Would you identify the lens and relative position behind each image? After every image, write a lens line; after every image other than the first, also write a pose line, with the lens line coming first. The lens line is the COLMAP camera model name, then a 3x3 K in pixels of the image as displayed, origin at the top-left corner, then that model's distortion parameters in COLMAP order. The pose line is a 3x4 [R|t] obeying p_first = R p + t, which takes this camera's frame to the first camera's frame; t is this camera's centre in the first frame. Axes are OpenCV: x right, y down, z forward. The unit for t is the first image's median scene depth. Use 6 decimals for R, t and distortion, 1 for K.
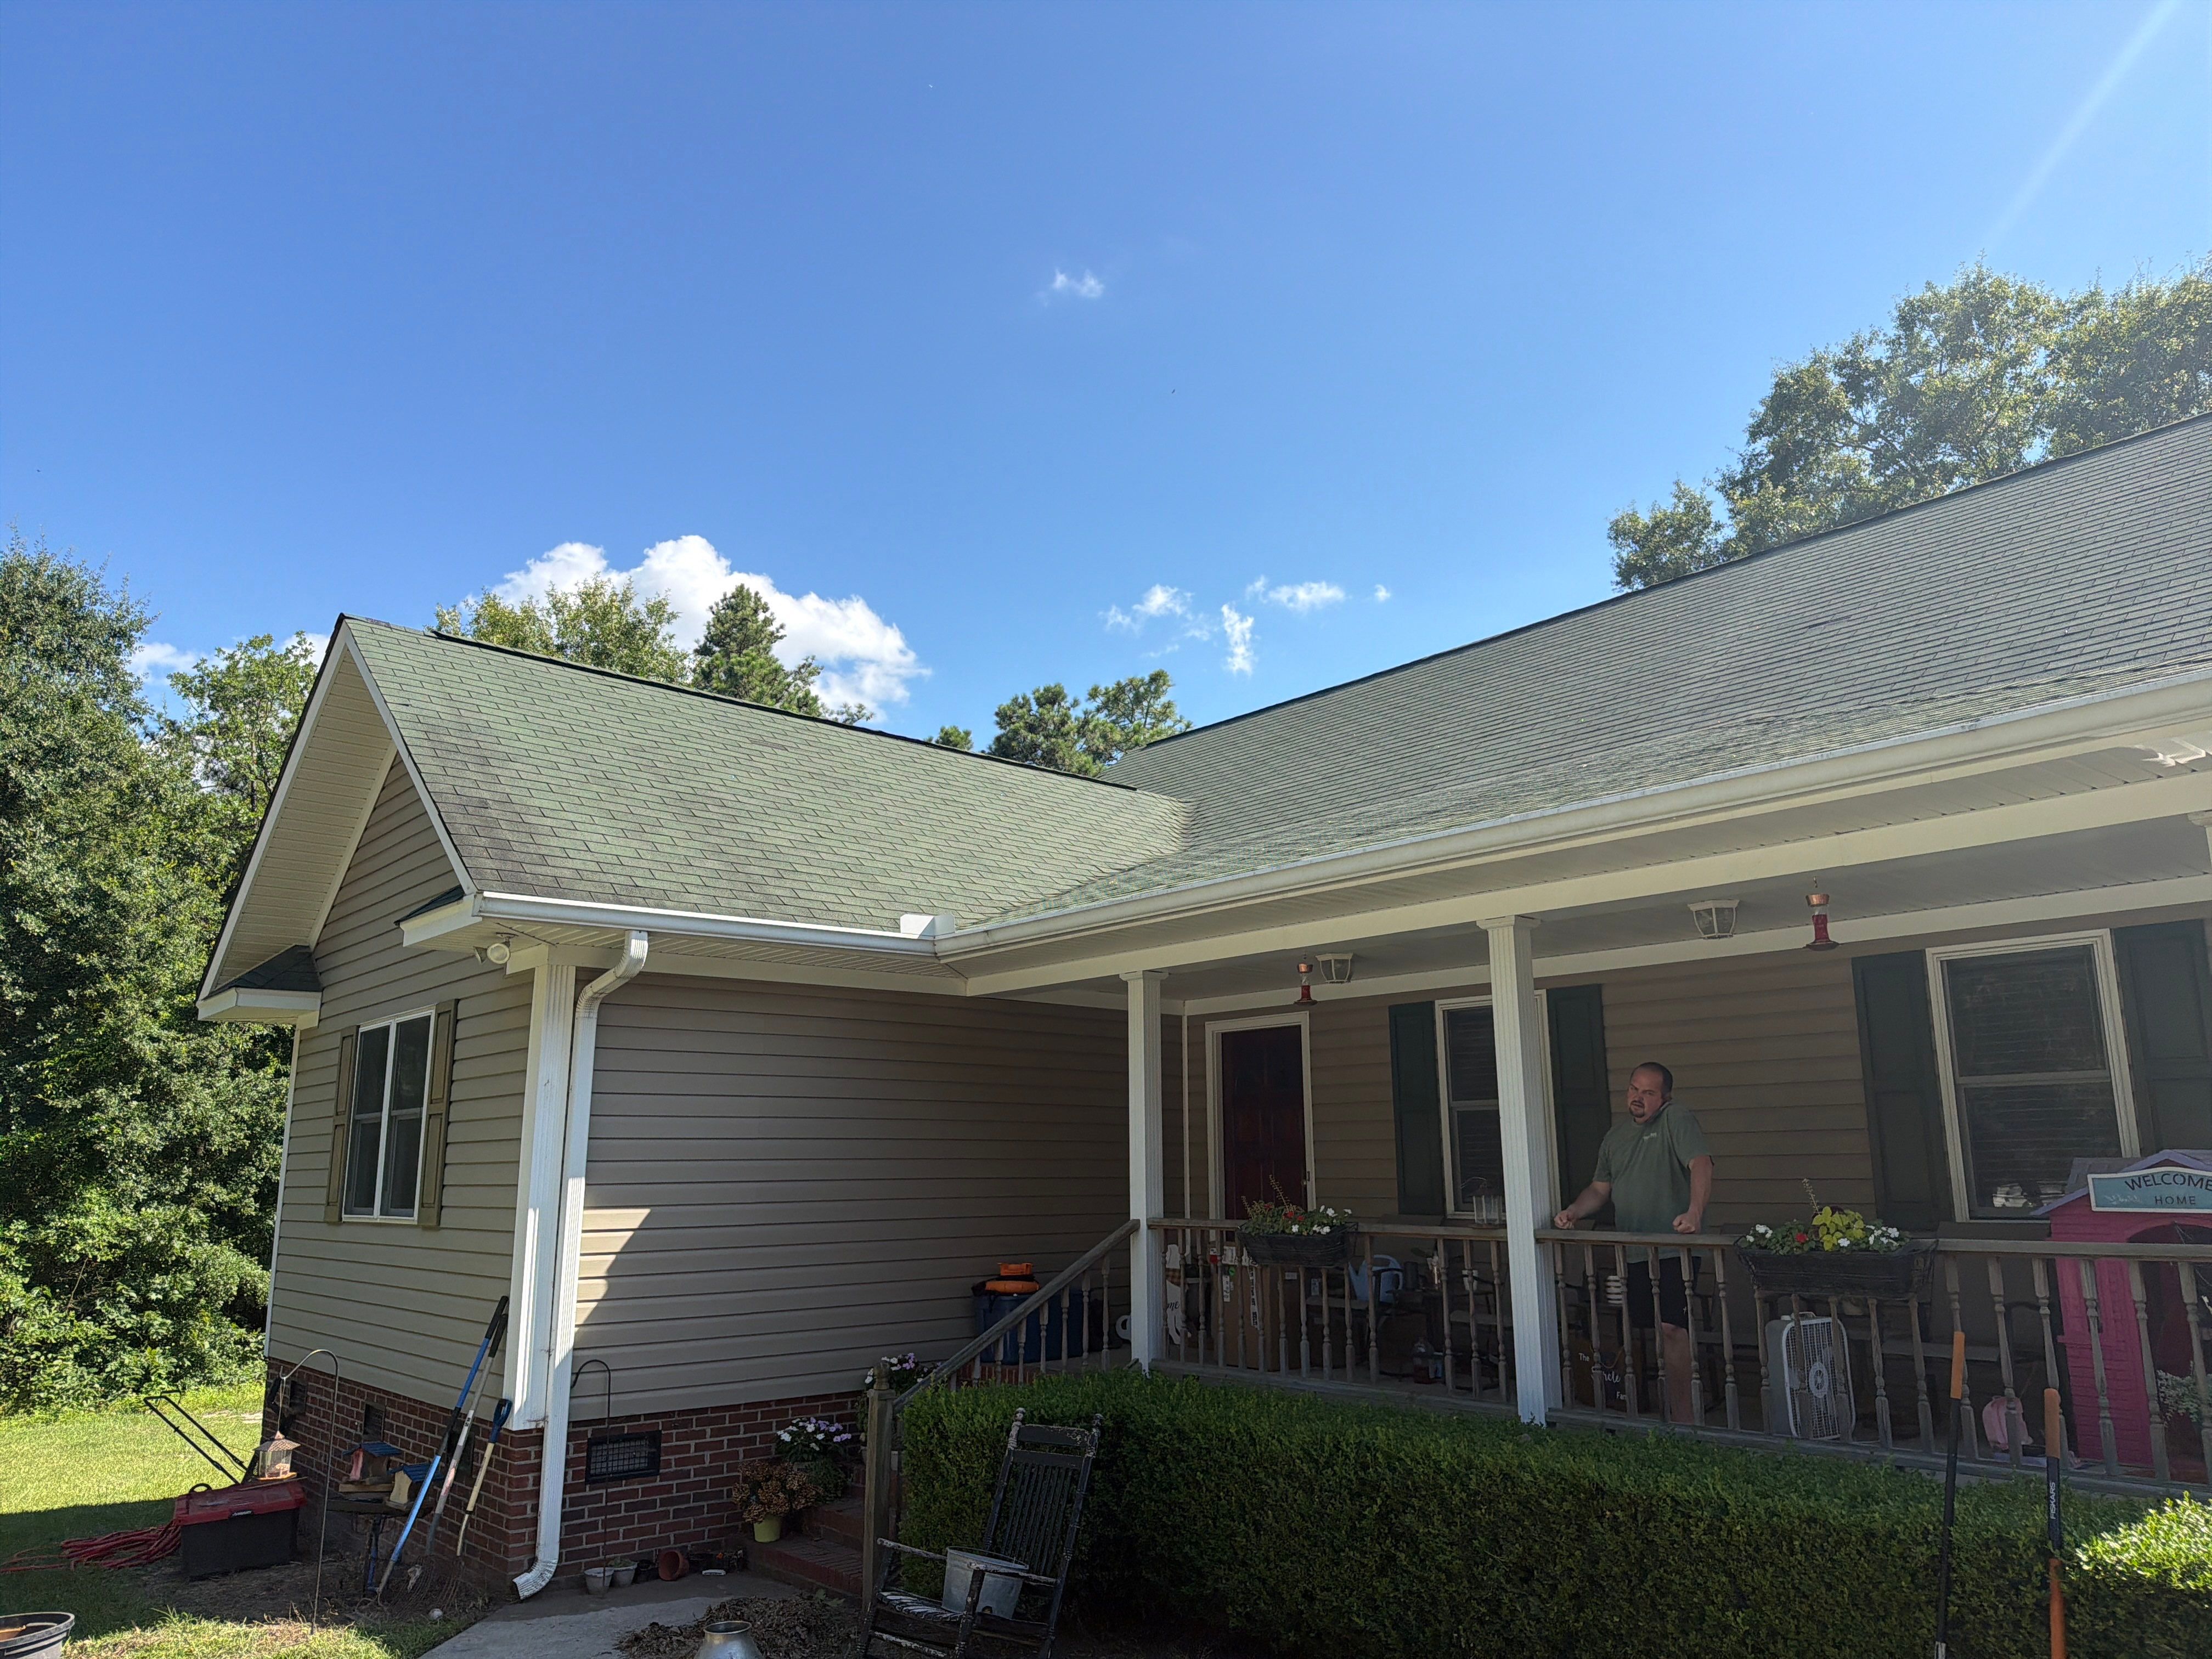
lens RADIAL K [[1575.1, 0, 1100.1], [0, 1575.1, 835.7], [0, 0, 1]] dist [-0.000868, -0.002845]
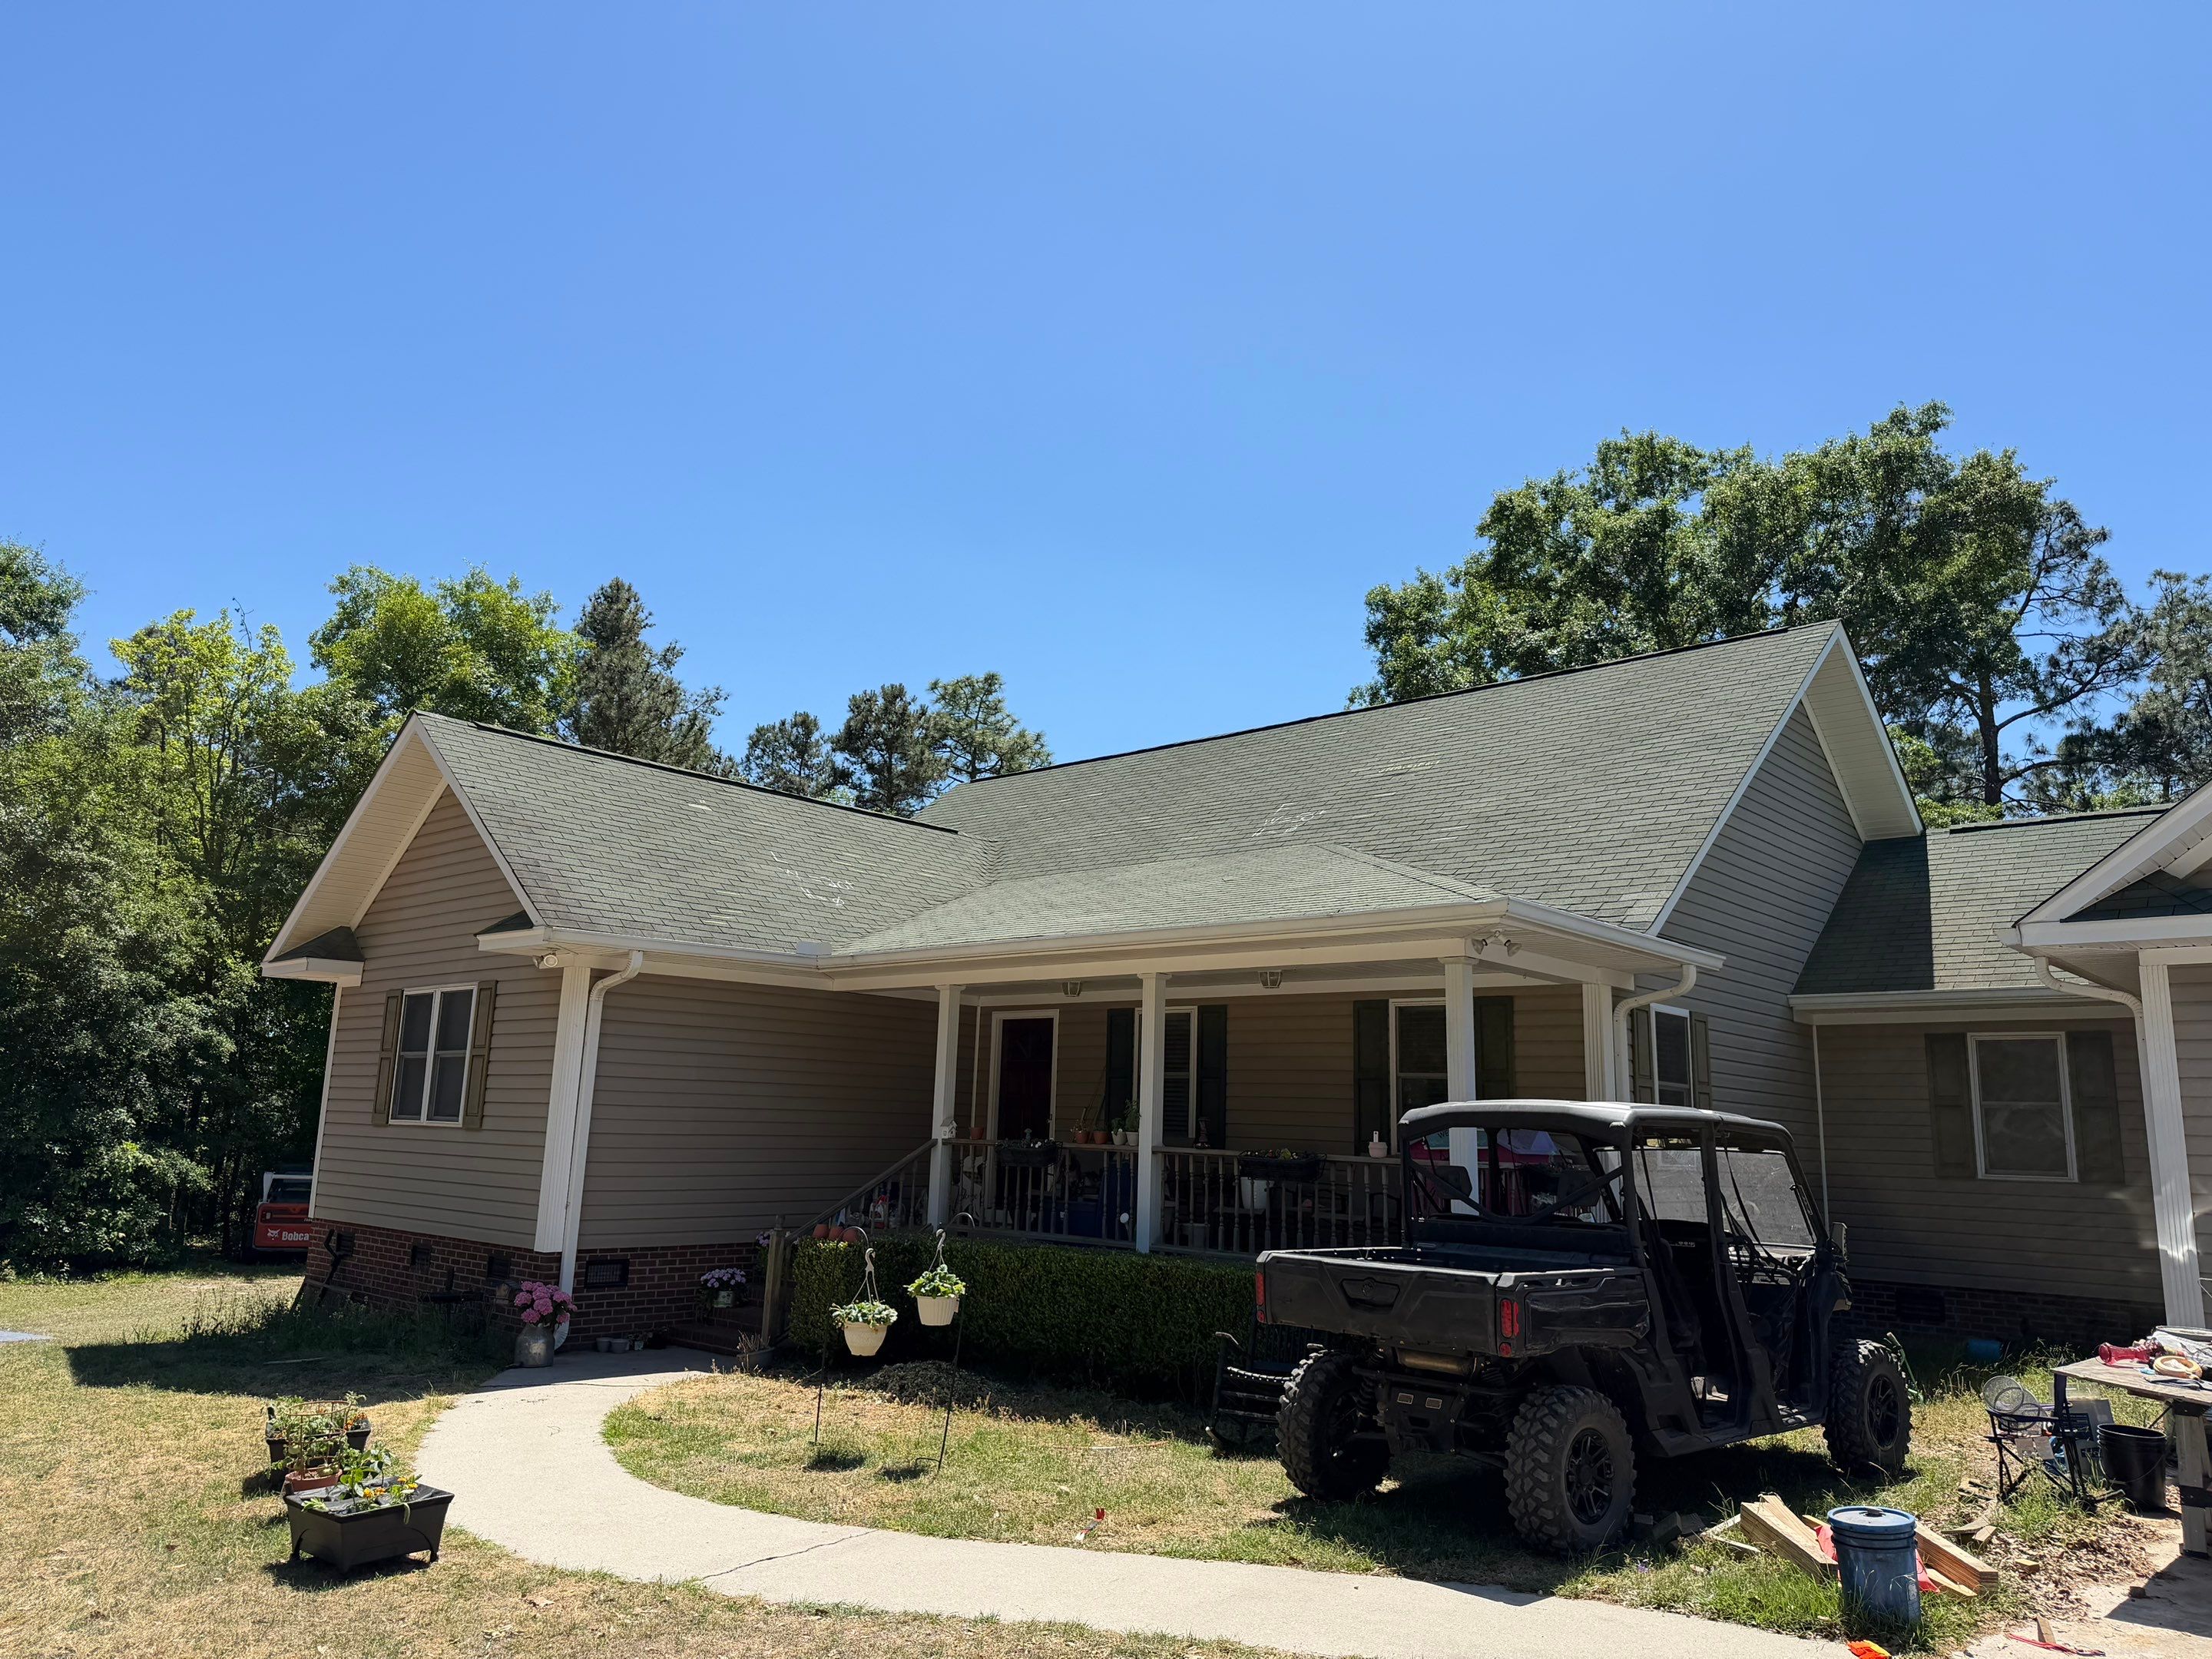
lens RADIAL K [[1537.2, 0, 1116.0], [0, 1537.2, 817.5], [0, 0, 1]] dist [0.011929, -0.028448]
pose [[0.991322, 0.057447, 0.118242, 0.000865], [-0.059638, 0.998106, 0.015068, -0.114977], [-0.117152, -0.021989, 0.992870, -0.559467]]
